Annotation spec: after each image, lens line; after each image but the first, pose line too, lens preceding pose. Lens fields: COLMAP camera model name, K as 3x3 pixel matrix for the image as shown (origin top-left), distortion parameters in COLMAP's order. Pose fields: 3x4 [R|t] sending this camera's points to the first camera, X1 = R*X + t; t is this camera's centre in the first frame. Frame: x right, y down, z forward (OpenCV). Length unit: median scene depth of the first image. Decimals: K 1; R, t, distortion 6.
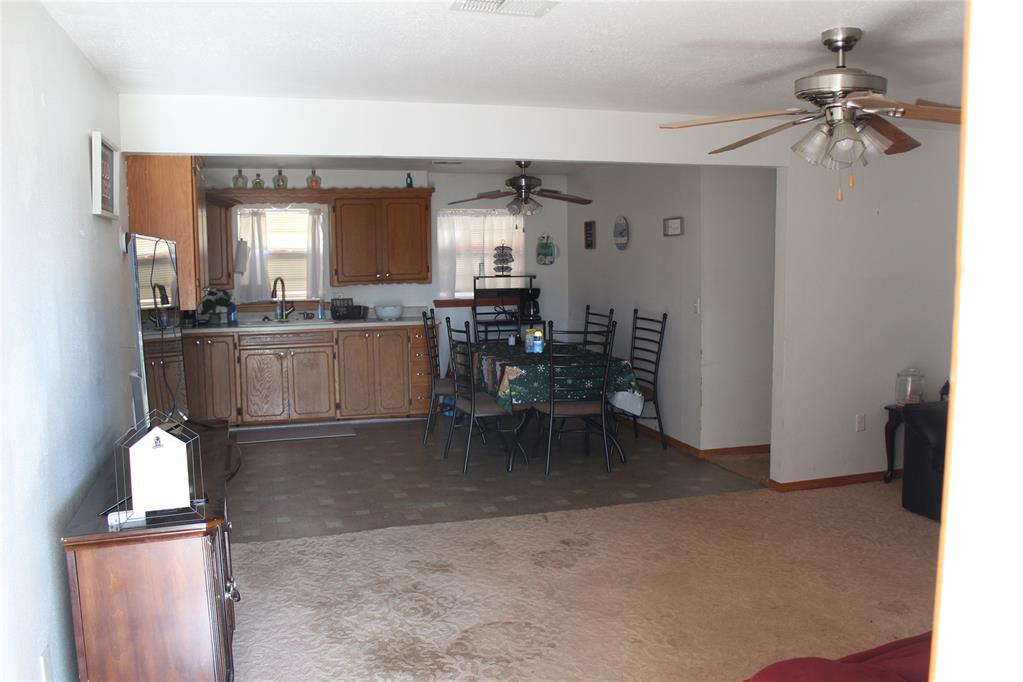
lens RADIAL K [[852.6, 0, 511.4], [0, 852.6, 355.8], [0, 0, 1]] dist [-0.162431, 0.133109]
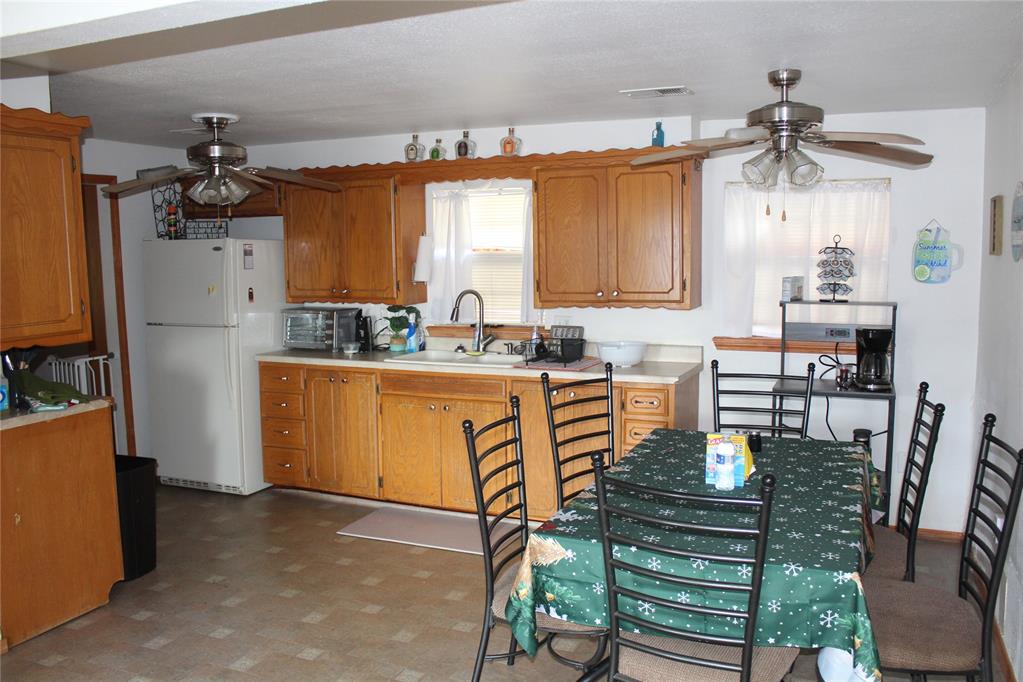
lens RADIAL K [[852.6, 0, 519.0], [0, 852.6, 339.3], [0, 0, 1]] dist [-0.162431, 0.133109]
pose [[0.764767, 0.071968, -0.640275, 0.205992], [-0.073048, 0.997020, 0.024816, -0.077879], [0.640152, 0.027792, 0.767745, 0.528326]]
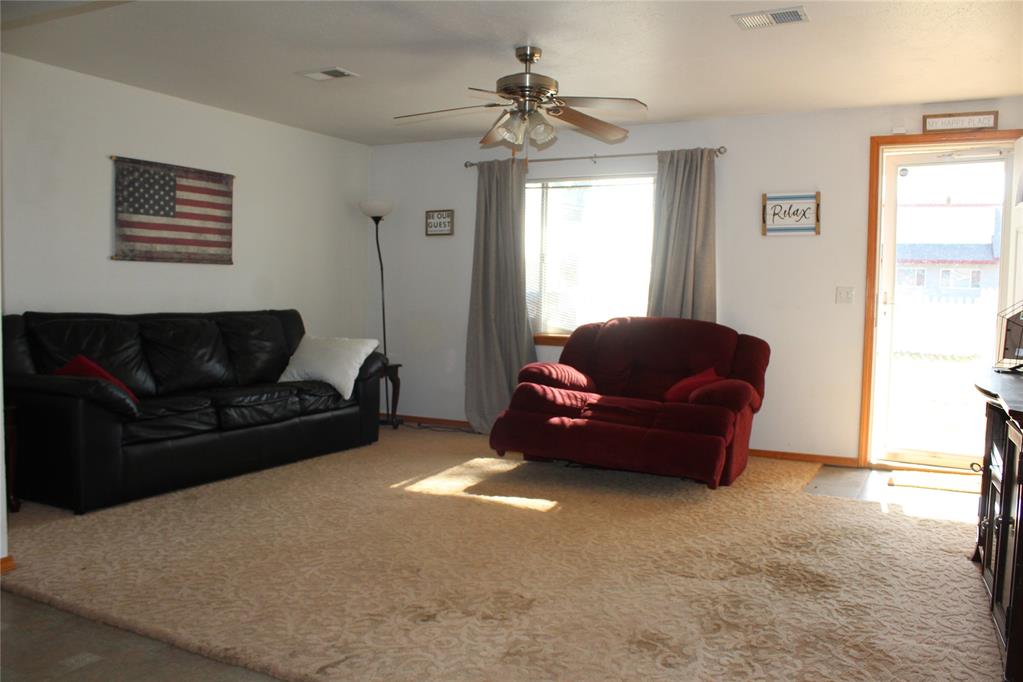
lens RADIAL K [[852.6, 0, 516.4], [0, 852.6, 346.4], [0, 0, 1]] dist [-0.162431, 0.133109]
pose [[-0.714193, -0.048036, 0.698299, -0.242761], [0.075956, 0.986432, 0.145541, -0.036928], [-0.695816, 0.156984, -0.700854, 0.812399]]
